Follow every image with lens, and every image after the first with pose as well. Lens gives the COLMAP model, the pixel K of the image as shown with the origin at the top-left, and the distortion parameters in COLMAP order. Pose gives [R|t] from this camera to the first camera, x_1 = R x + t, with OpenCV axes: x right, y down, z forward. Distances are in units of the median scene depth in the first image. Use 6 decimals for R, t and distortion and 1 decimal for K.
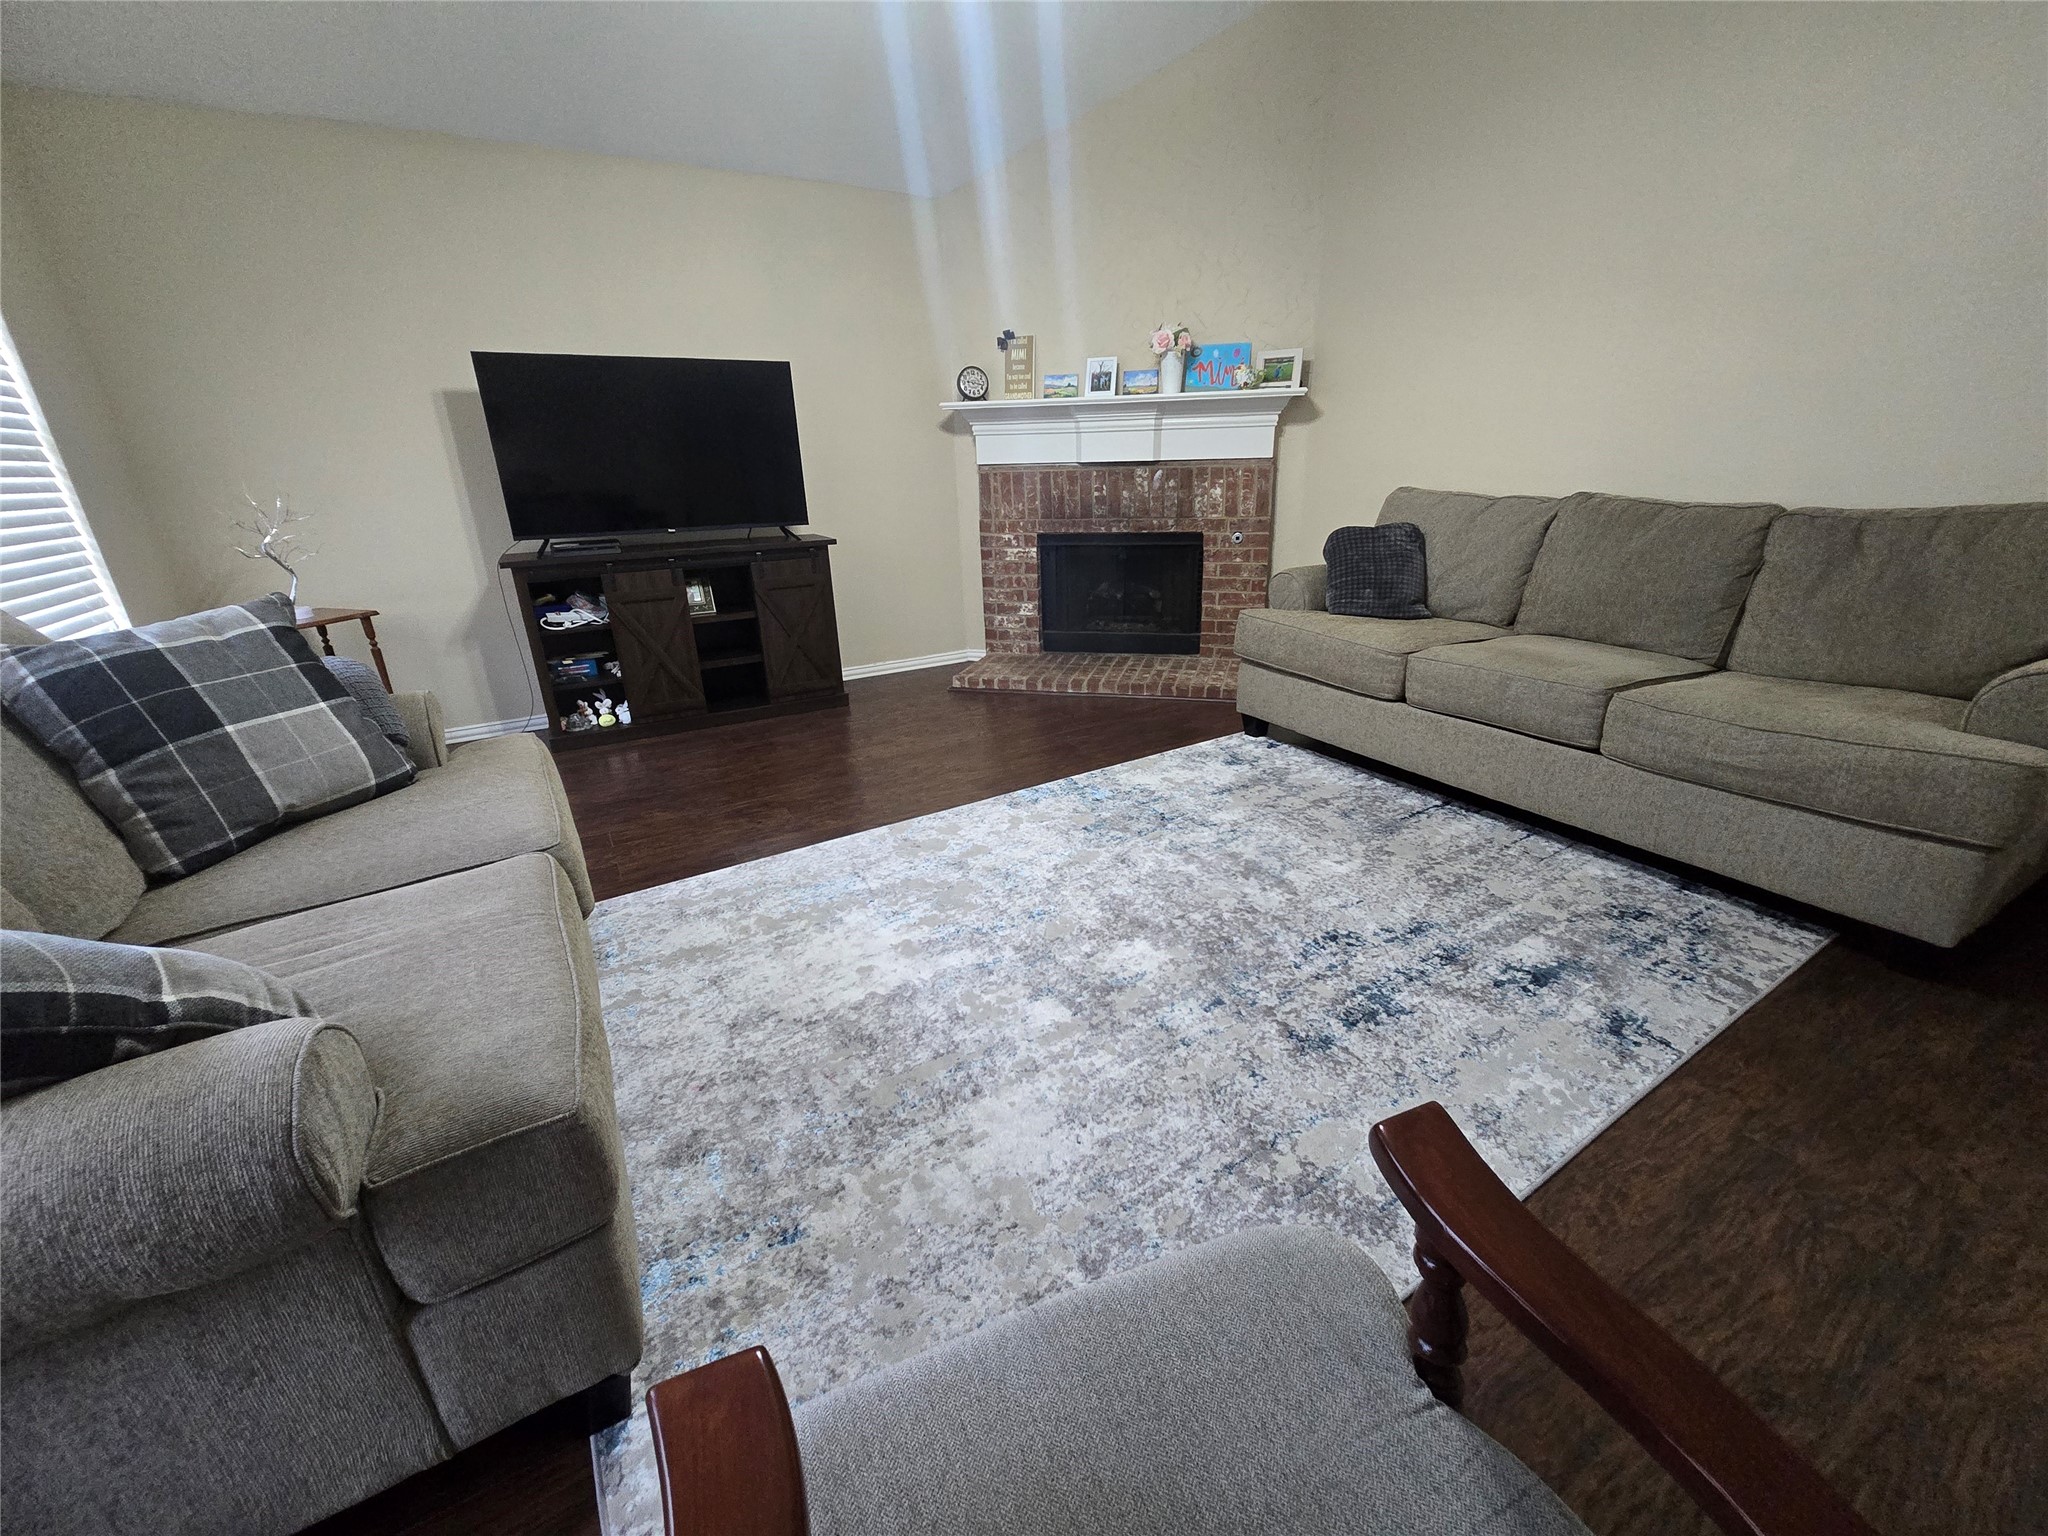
lens RADIAL K [[836.4, 0, 1038.9], [0, 836.4, 775.5], [0, 0, 1]] dist [-0.001598, -0.000376]
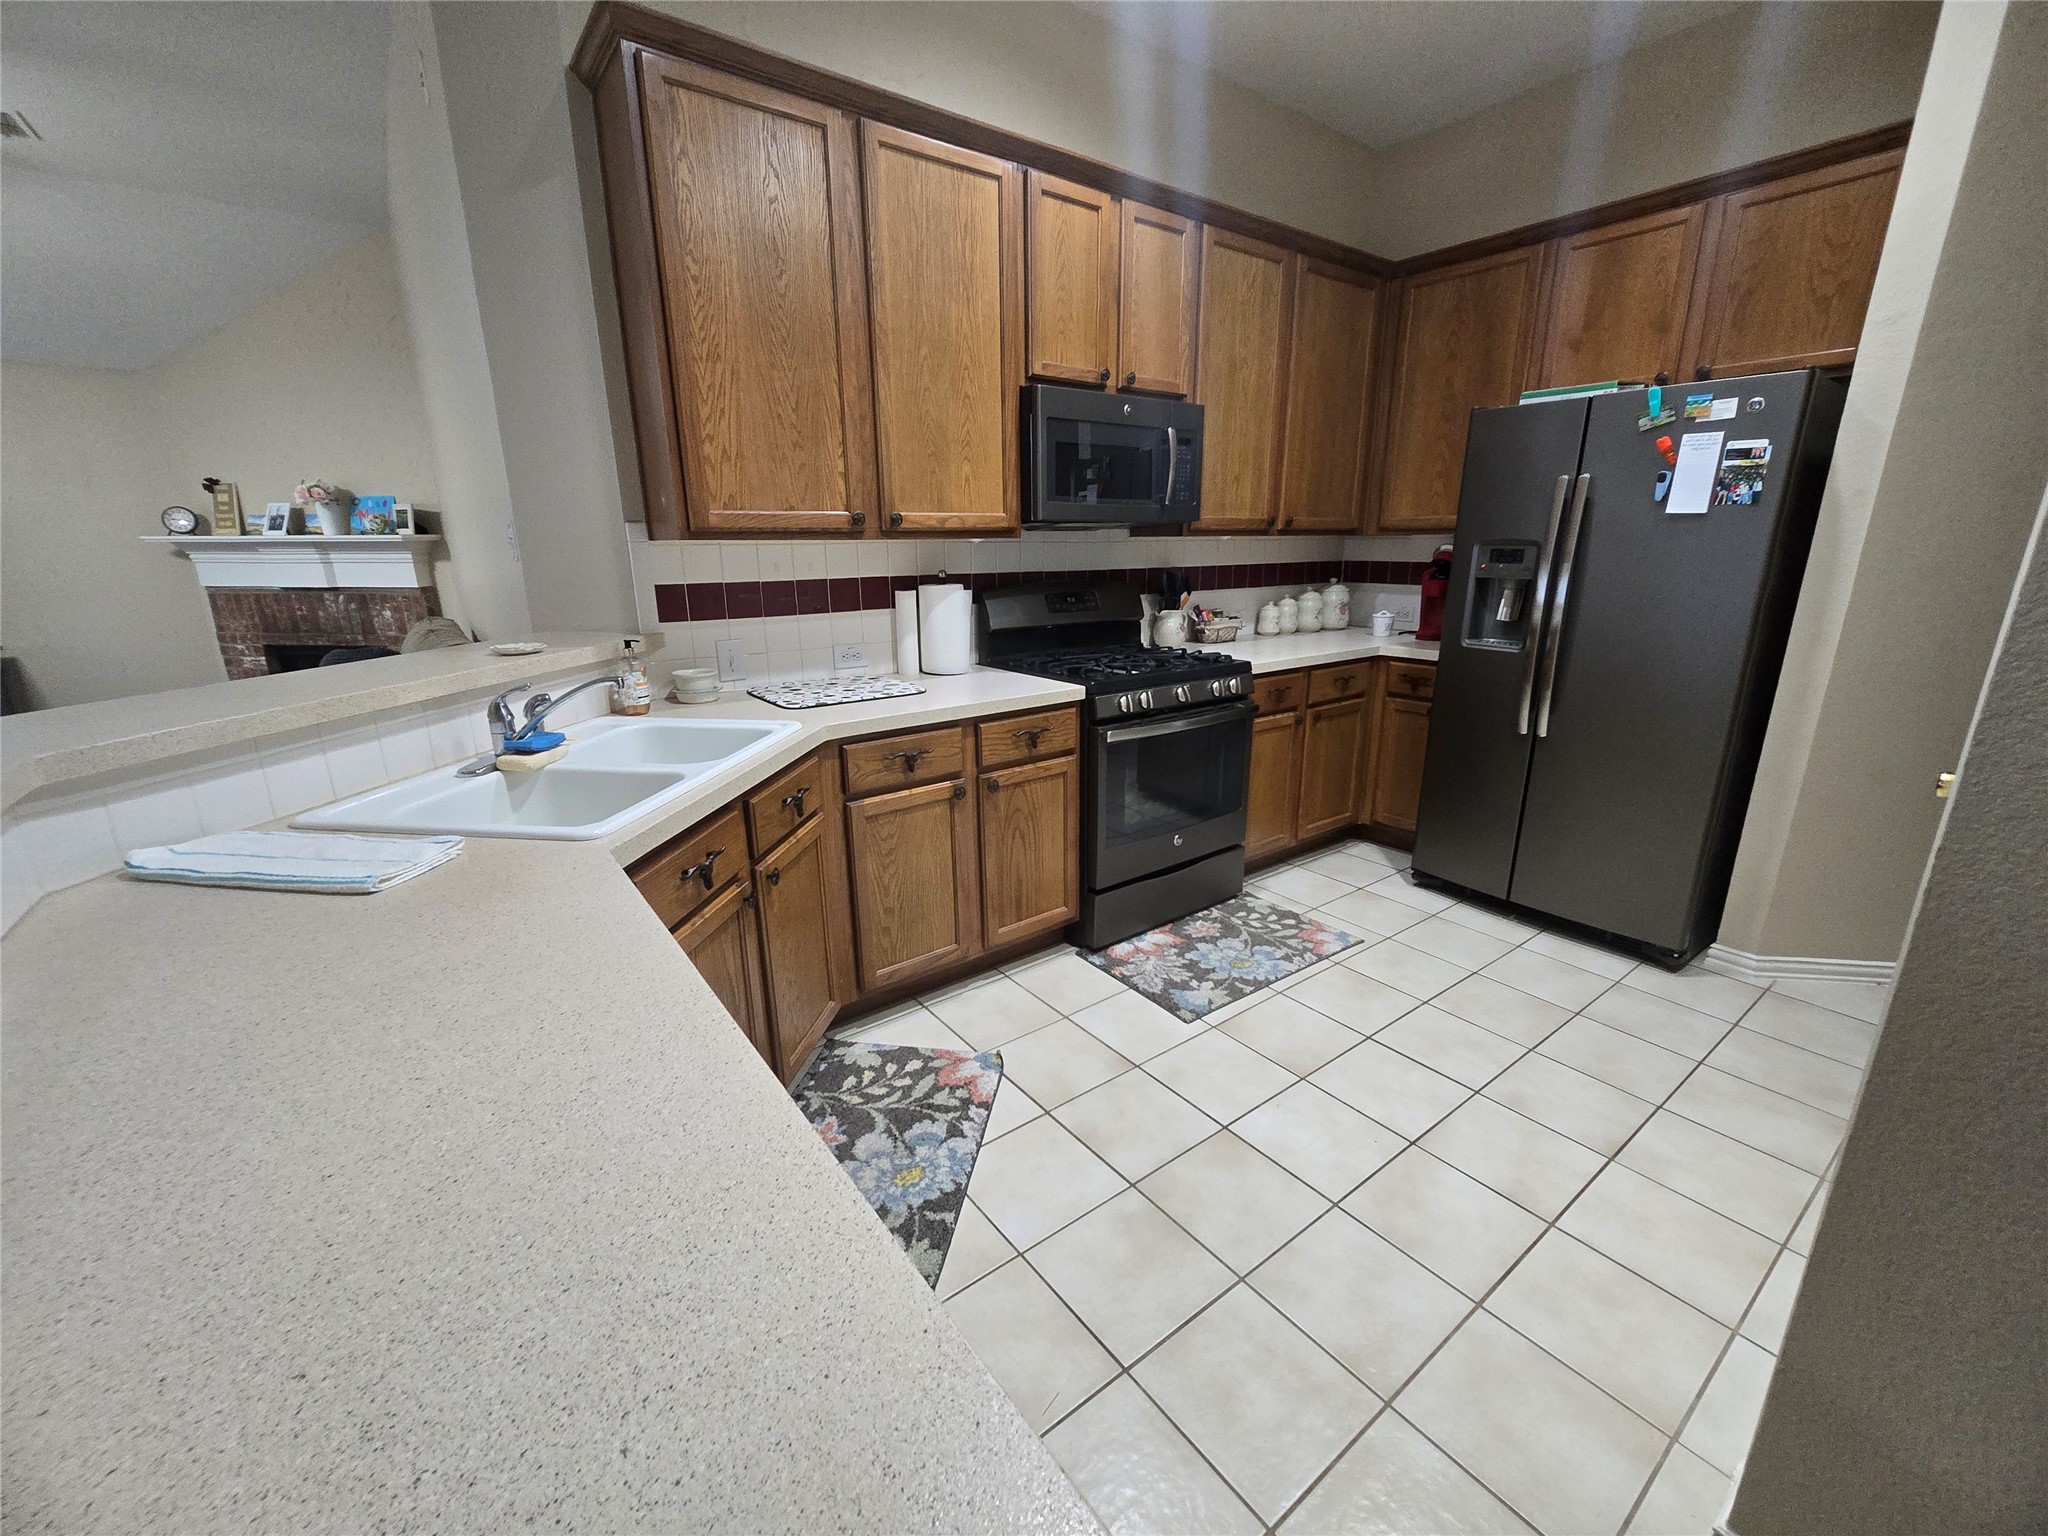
lens RADIAL K [[836.4, 0, 1038.9], [0, 836.4, 775.5], [0, 0, 1]] dist [-0.001598, -0.000376]
pose [[0.993949, -0.007055, 0.109611, 1.078373], [0.017312, 0.995524, -0.092905, 0.018754], [-0.108465, 0.094240, 0.989623, -0.277999]]
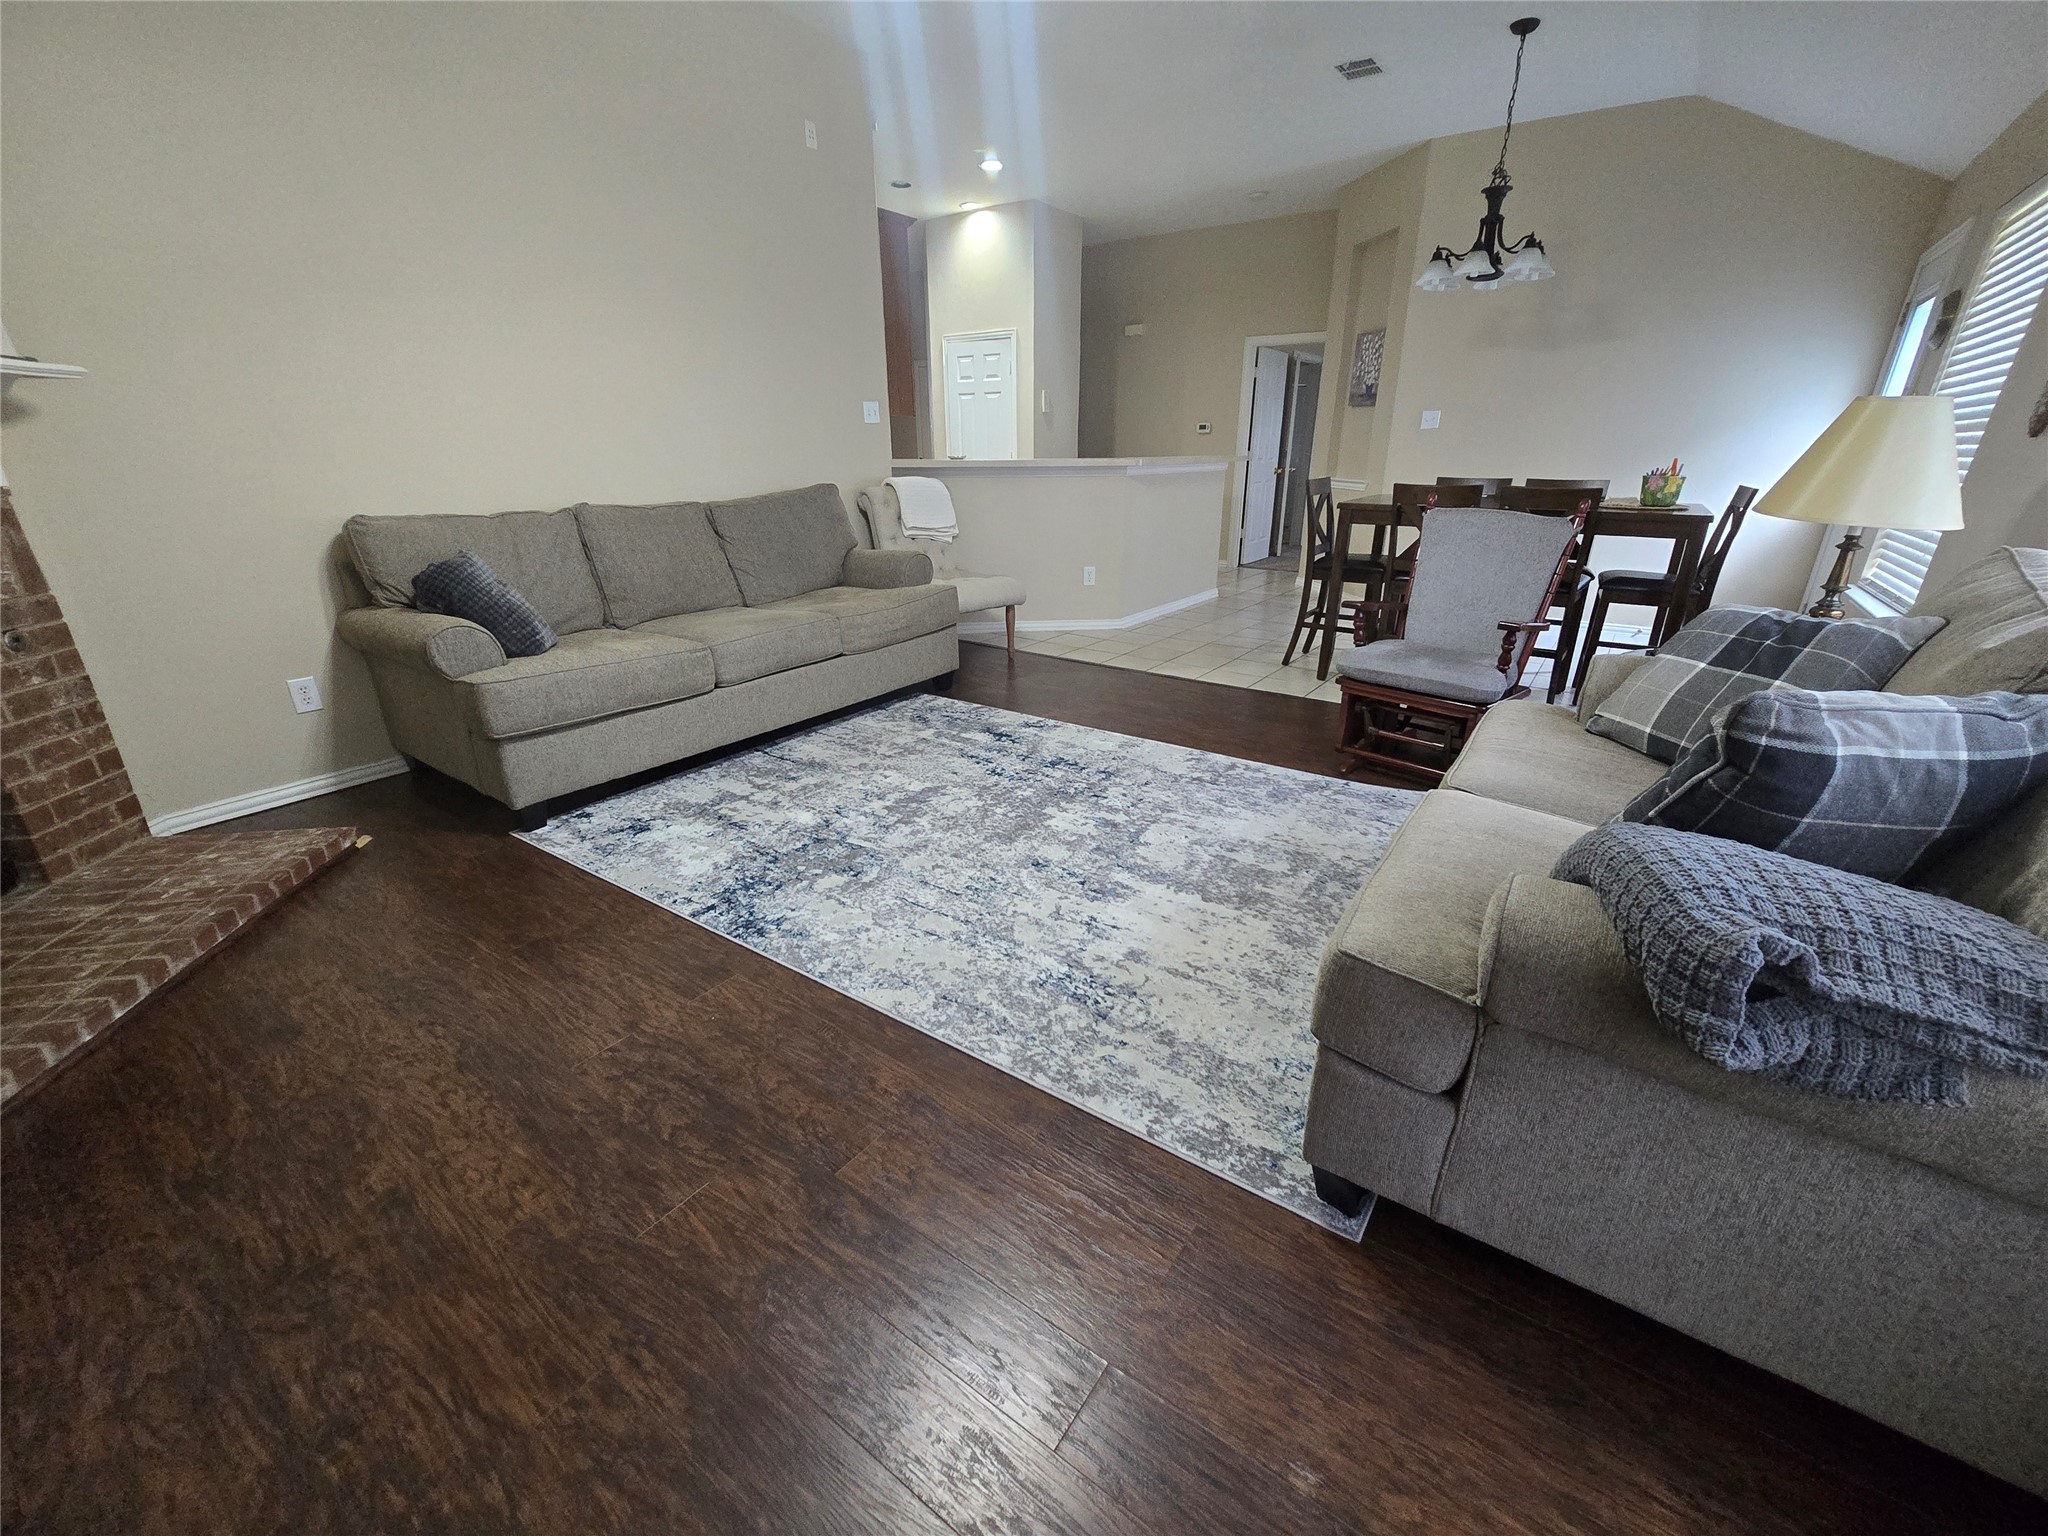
lens RADIAL K [[836.4, 0, 1038.9], [0, 836.4, 775.5], [0, 0, 1]] dist [-0.001598, -0.000376]
pose [[-0.404151, -0.308015, 0.861271, -0.515199], [0.347940, 0.819044, 0.456184, -0.245784], [-0.845931, 0.484039, -0.223847, 0.663239]]
